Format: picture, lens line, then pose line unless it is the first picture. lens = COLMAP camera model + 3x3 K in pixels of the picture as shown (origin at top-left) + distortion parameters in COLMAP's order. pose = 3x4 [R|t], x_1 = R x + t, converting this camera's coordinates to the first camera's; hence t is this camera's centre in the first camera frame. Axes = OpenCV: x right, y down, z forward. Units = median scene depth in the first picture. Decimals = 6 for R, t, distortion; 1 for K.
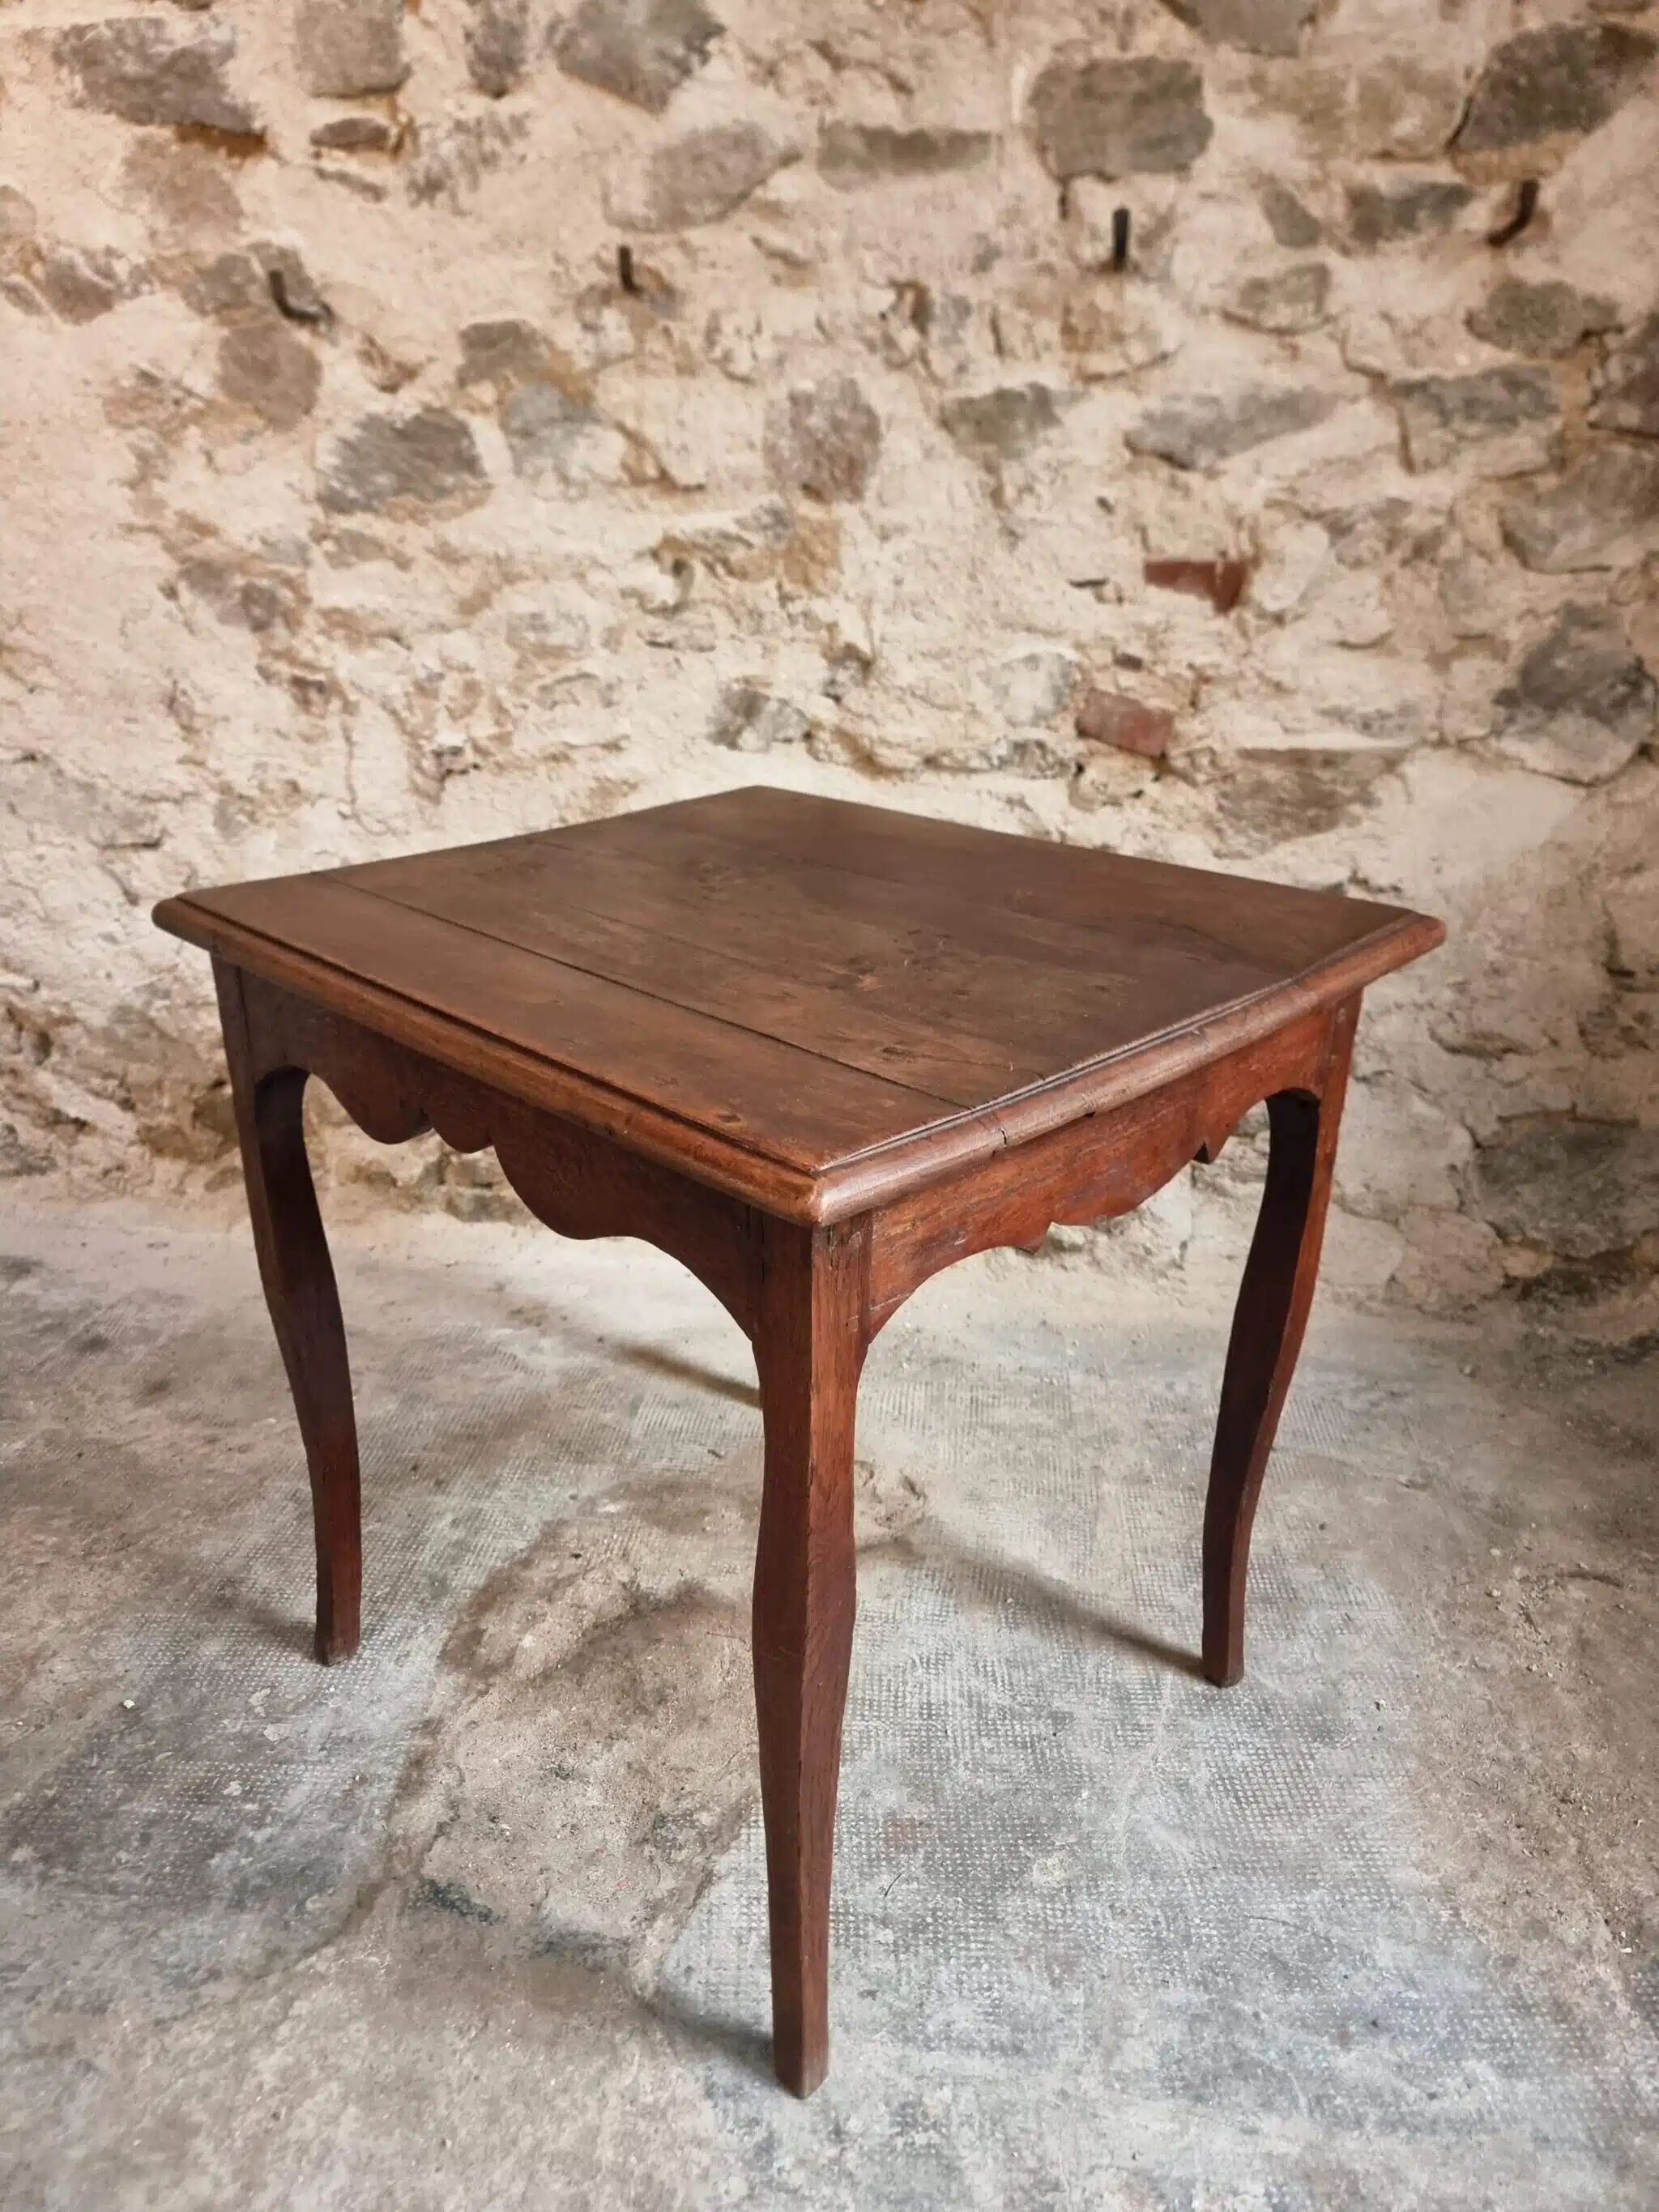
lens RADIAL K [[1543.6, 0, 807.1], [0, 1543.6, 1113.5], [0, 0, 1]] dist [0.044020, -0.048671]
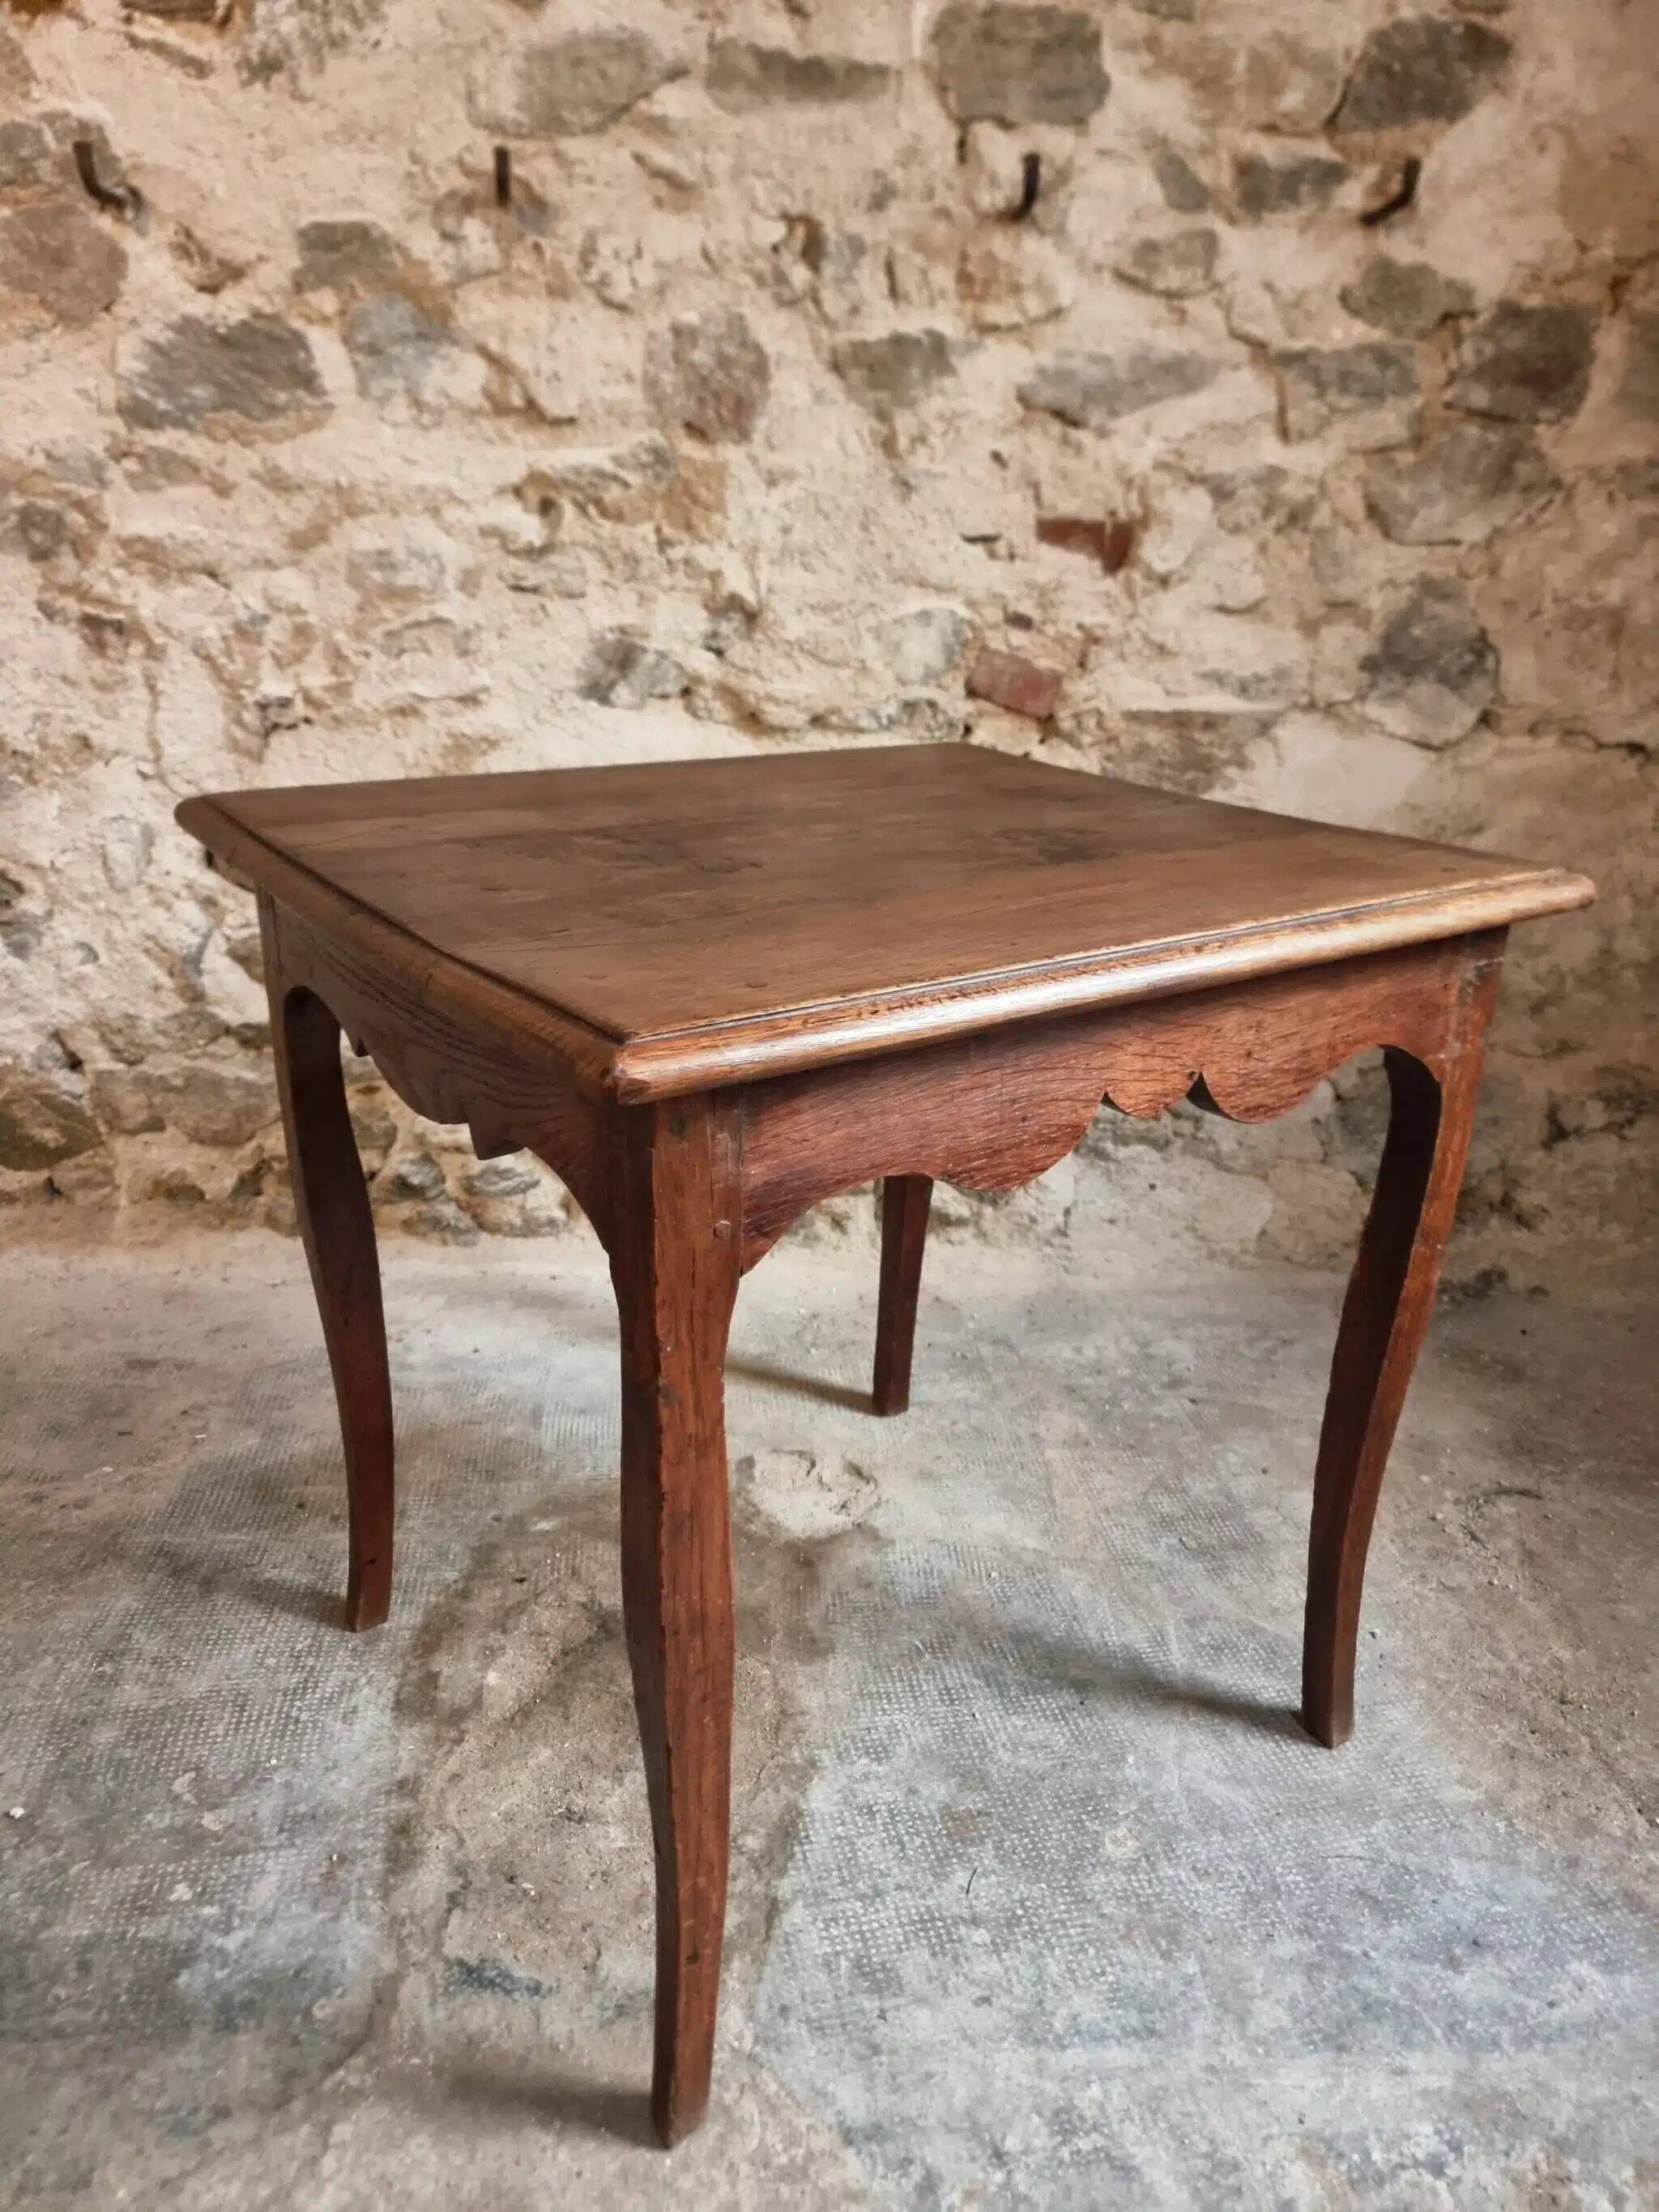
lens RADIAL K [[1543.6, 0, 822.1], [0, 1543.6, 1107.2], [0, 0, 1]] dist [0.044020, -0.048671]
pose [[0.972717, -0.039460, 0.228616, -0.157082], [0.044605, 0.998853, -0.017382, 0.032095], [-0.227668, 0.027105, 0.973362, 0.072054]]
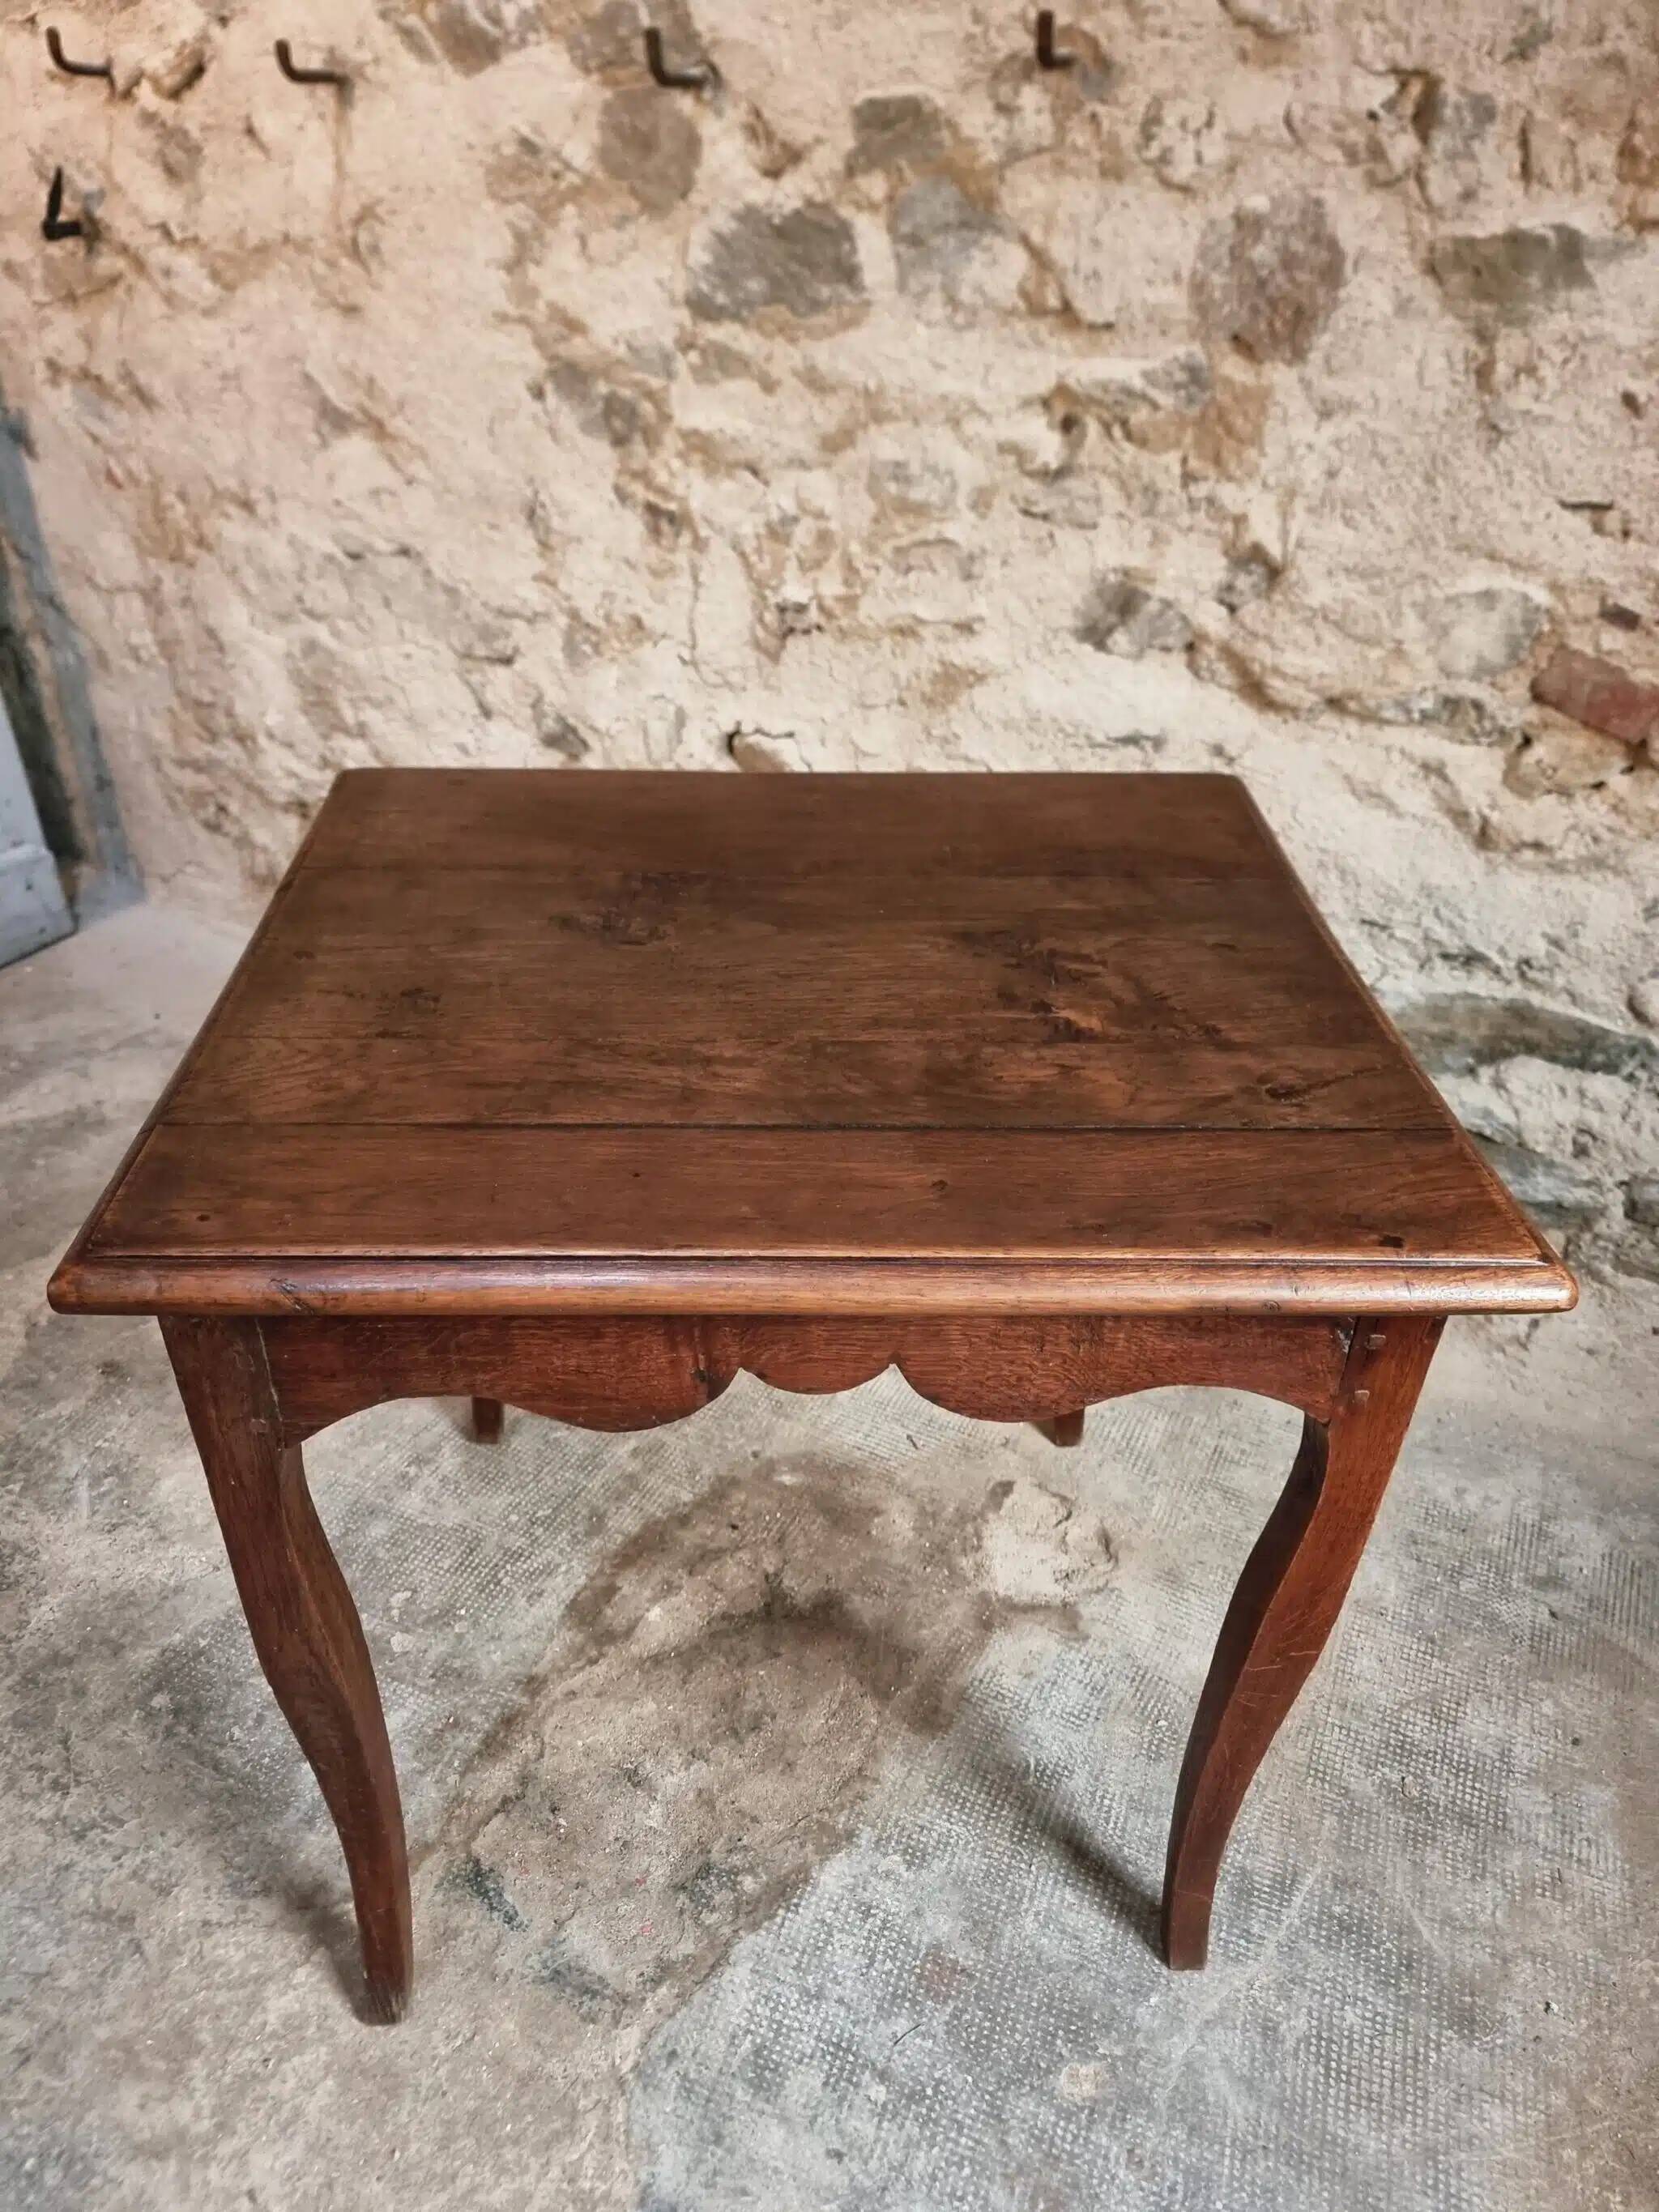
lens RADIAL K [[1543.6, 0, 815.9], [0, 1543.6, 1126.2], [0, 0, 1]] dist [0.044020, -0.048671]
pose [[0.938642, 0.211031, -0.272796, 0.100601], [-0.154807, 0.964592, 0.213535, -0.155891], [0.308199, -0.158202, 0.938075, 0.131880]]
